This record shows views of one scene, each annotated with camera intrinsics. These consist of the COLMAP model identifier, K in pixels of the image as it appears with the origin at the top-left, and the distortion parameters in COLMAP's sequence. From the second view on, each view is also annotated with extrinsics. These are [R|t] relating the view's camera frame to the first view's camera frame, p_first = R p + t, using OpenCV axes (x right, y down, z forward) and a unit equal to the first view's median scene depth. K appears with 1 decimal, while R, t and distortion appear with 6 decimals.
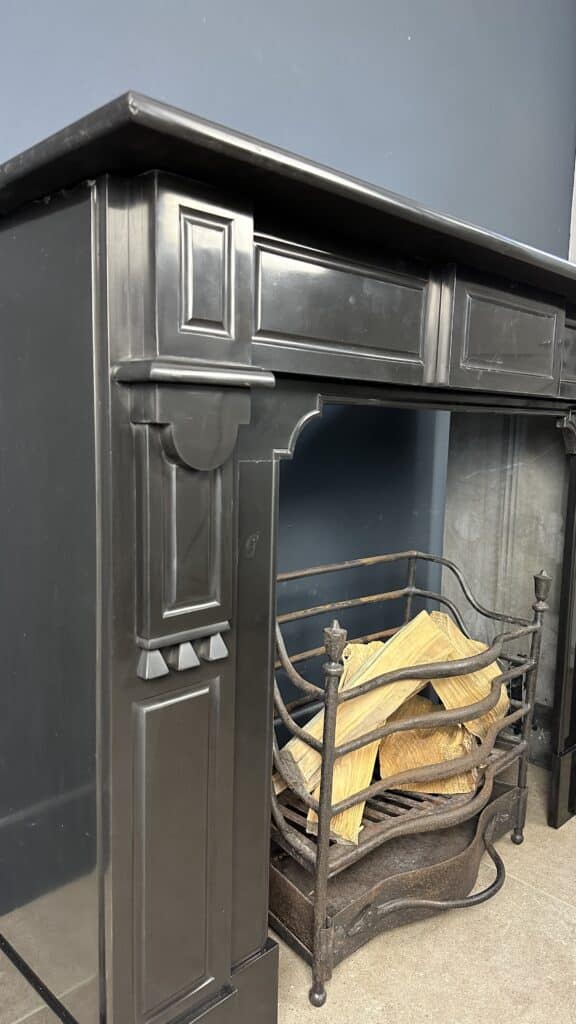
lens RADIAL K [[727.5, 0, 272.7], [0, 727.5, 507.9], [0, 0, 1]] dist [0.004828, -0.028332]
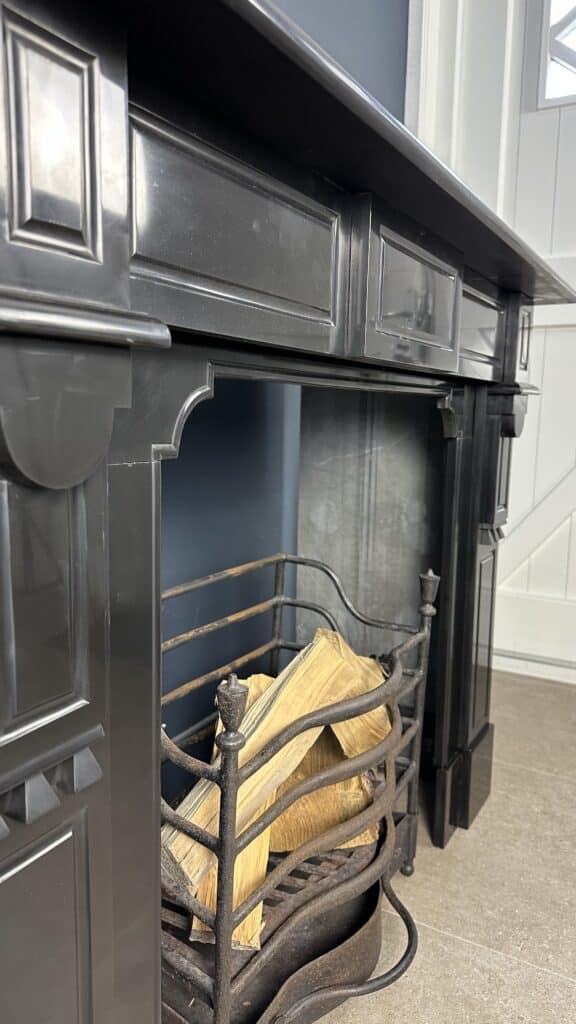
lens RADIAL K [[727.5, 0, 285.1], [0, 727.5, 502.2], [0, 0, 1]] dist [0.004828, -0.028332]
pose [[0.958578, -0.039585, 0.282065, -0.056527], [0.033691, 0.999101, 0.025717, -0.032291], [-0.282830, -0.015148, 0.959050, 0.256492]]
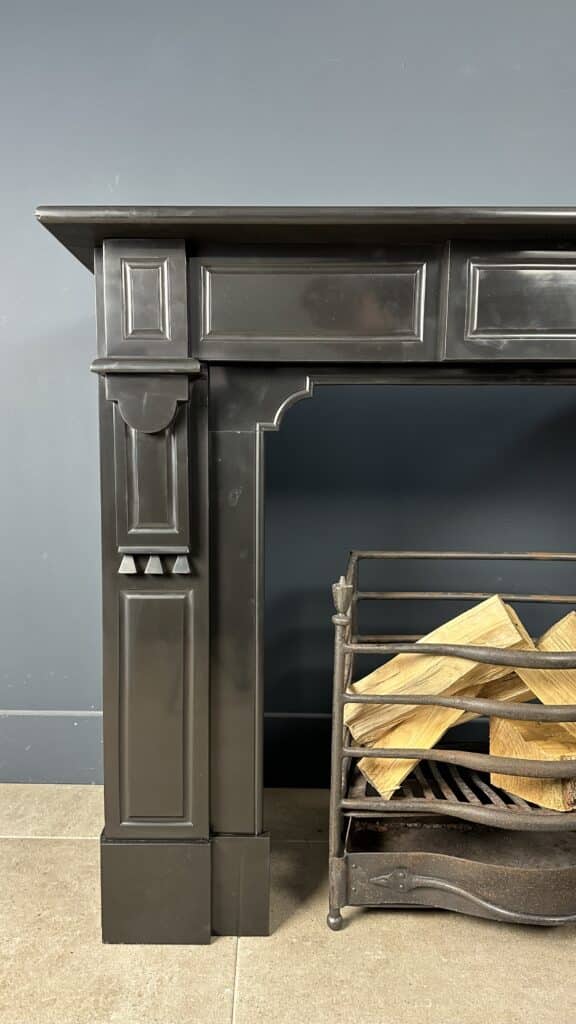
lens RADIAL K [[727.5, 0, 252.2], [0, 727.5, 506.9], [0, 0, 1]] dist [0.004828, -0.028332]
pose [[0.701077, 0.037962, -0.712075, 0.708442], [-0.070818, 0.997352, -0.016554, 0.068299], [0.709560, 0.062034, 0.701909, 0.091490]]
